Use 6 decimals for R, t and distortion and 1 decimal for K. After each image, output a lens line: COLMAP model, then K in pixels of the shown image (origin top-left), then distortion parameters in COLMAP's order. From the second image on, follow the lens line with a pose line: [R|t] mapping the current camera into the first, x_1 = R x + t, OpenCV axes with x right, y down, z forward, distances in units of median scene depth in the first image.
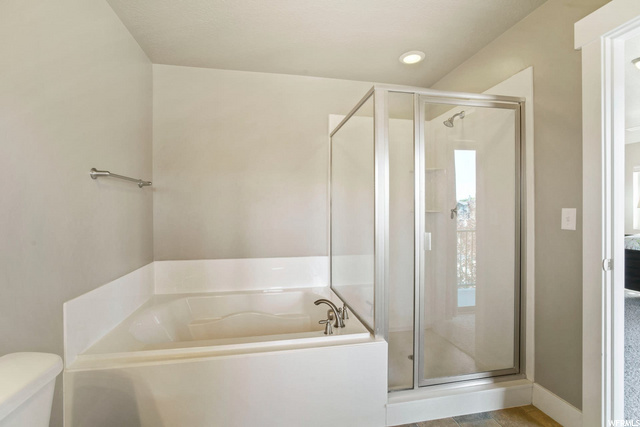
lens RADIAL K [[283.2, 0, 317.6], [0, 283.2, 211.3], [0, 0, 1]] dist [-0.013011, 0.000151]
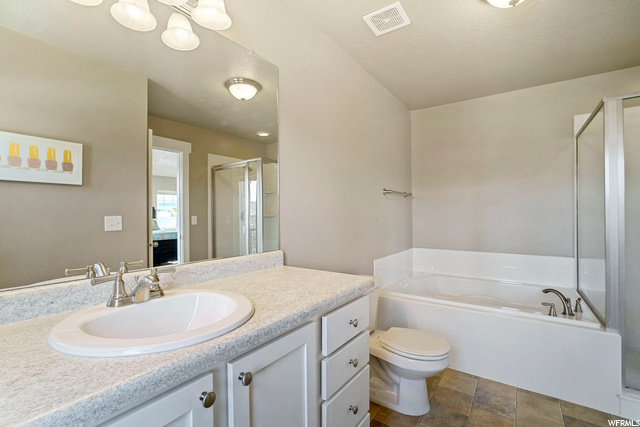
lens RADIAL K [[283.2, 0, 318.6], [0, 283.2, 211.3], [0, 0, 1]] dist [-0.013011, 0.000151]
pose [[0.686980, -0.003325, -0.726669, 0.159269], [0.002204, 0.999994, -0.002493, -0.005708], [0.726673, 0.000111, 0.686983, -0.388501]]
